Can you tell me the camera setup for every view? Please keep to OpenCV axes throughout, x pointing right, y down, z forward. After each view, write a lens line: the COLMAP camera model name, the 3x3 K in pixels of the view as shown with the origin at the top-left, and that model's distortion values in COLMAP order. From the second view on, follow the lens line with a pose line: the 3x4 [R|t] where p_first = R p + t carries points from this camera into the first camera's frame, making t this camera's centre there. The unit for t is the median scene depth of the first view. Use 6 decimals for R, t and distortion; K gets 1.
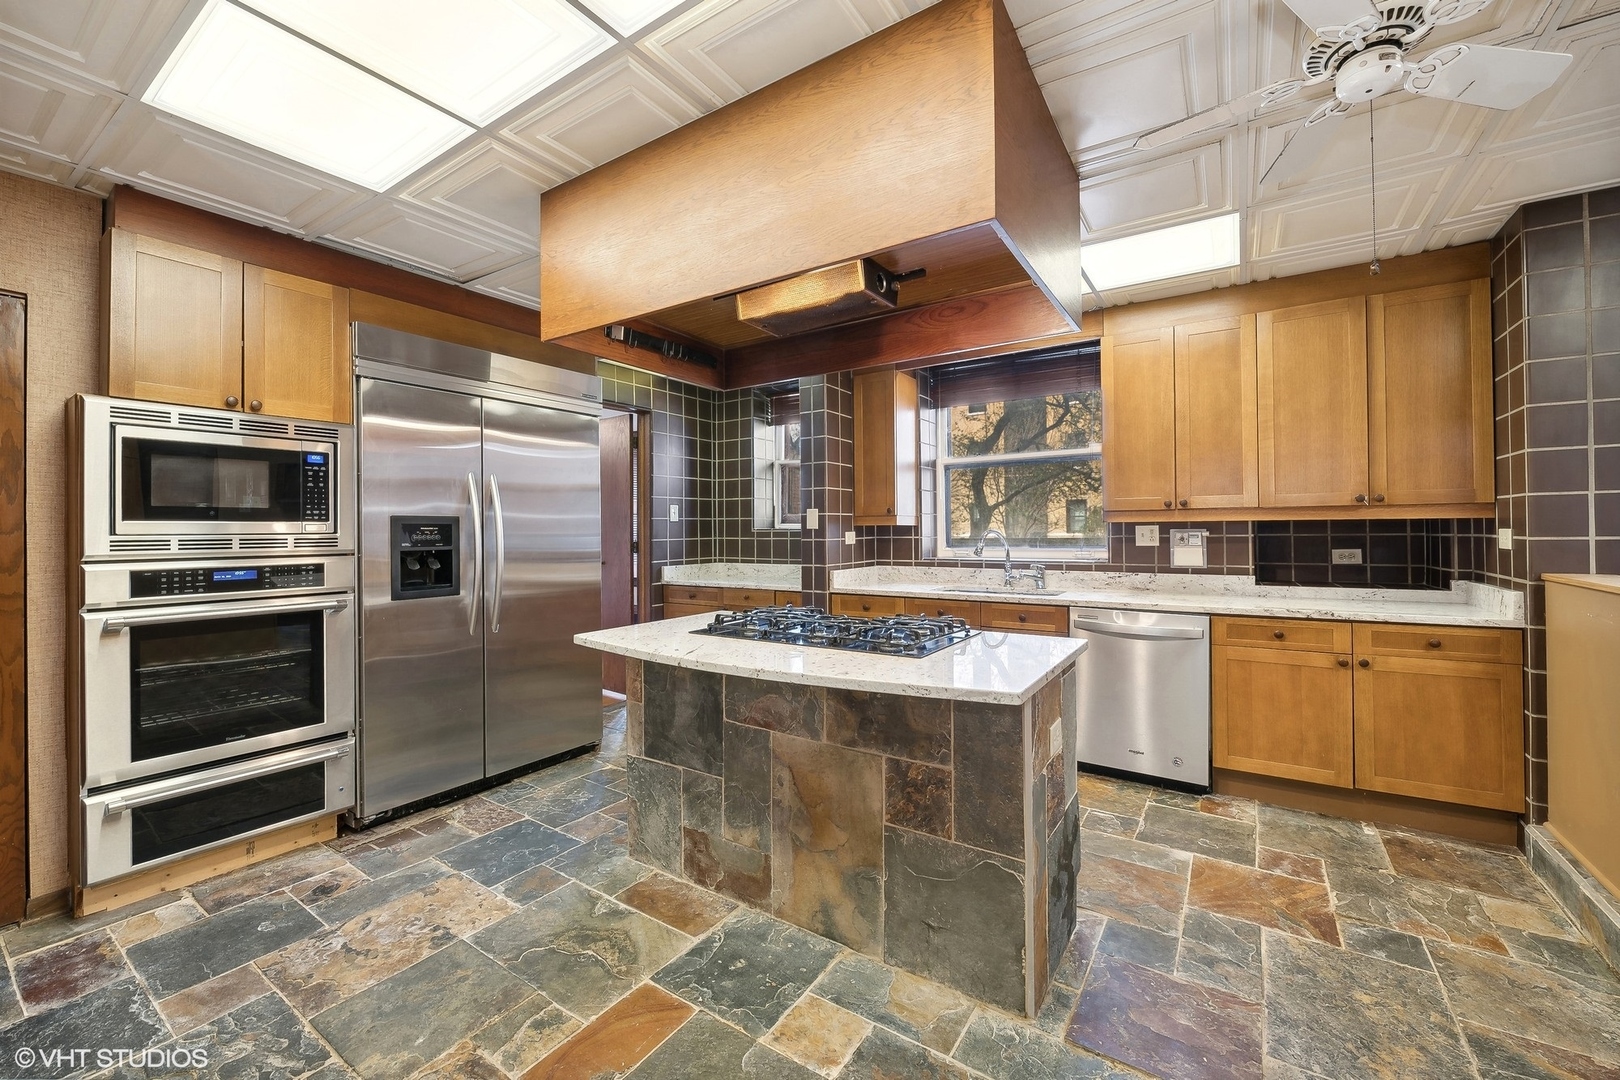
lens RADIAL K [[644.3, 0, 801.0], [0, 644.3, 515.5], [0, 0, 1]] dist [0.000610, -0.001718]
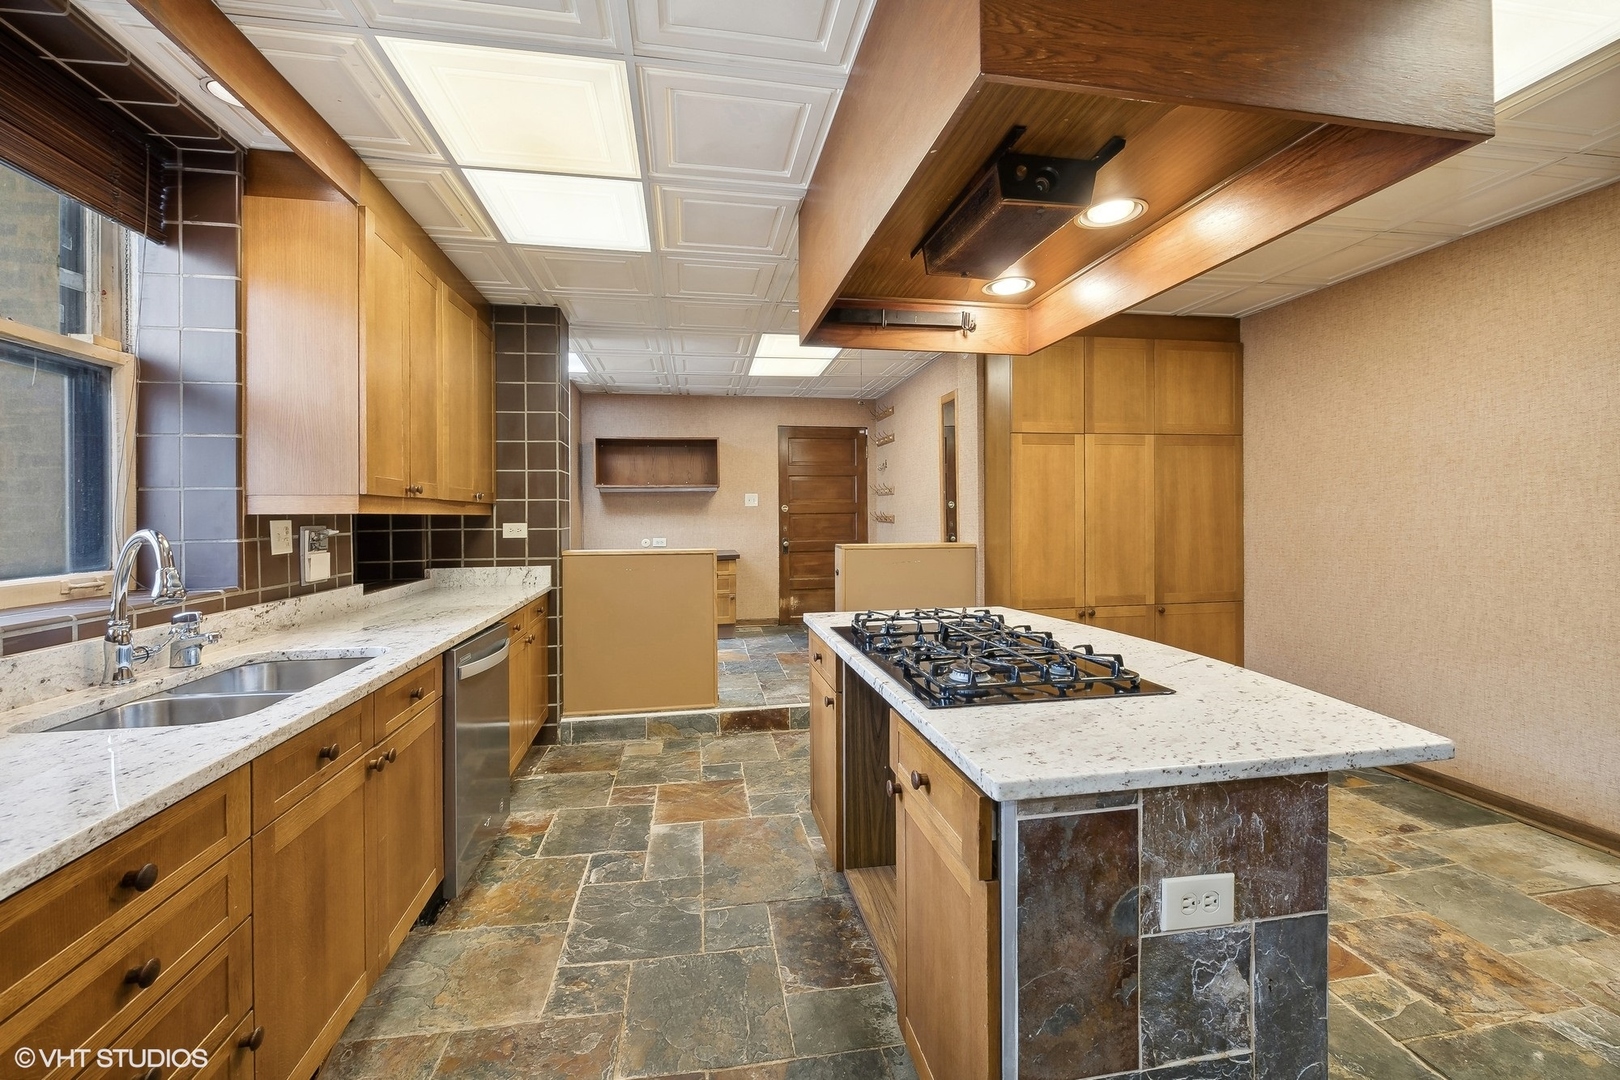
lens RADIAL K [[644.3, 0, 809.3], [0, 644.3, 519.4], [0, 0, 1]] dist [0.000610, -0.001718]
pose [[-0.697890, 0.009352, 0.716144, -0.334362], [-0.003493, 0.999858, -0.016462, 0.032374], [-0.716196, -0.013990, -0.697759, 1.516711]]
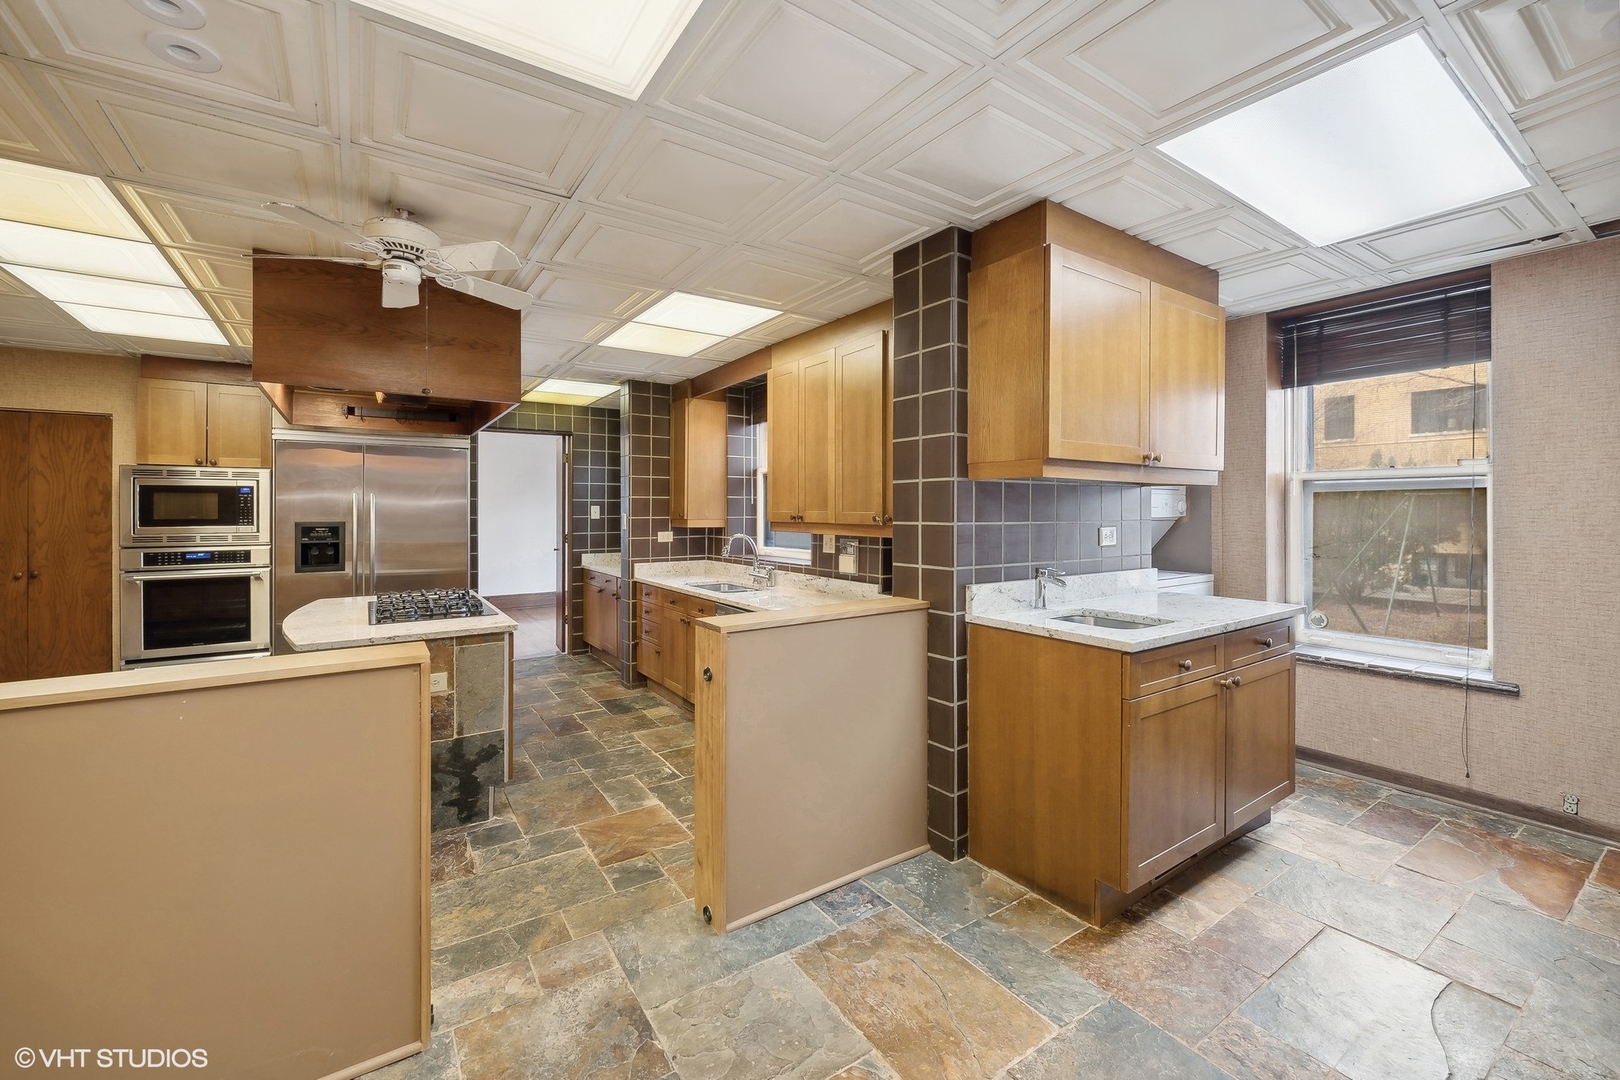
lens RADIAL K [[644.3, 0, 799.7], [0, 644.3, 508.8], [0, 0, 1]] dist [0.000610, -0.001718]
pose [[0.925127, 0.006851, -0.379595, 1.289397], [0.000555, 0.999812, 0.019397, -0.069831], [0.379656, -0.018156, 0.924949, -0.045628]]
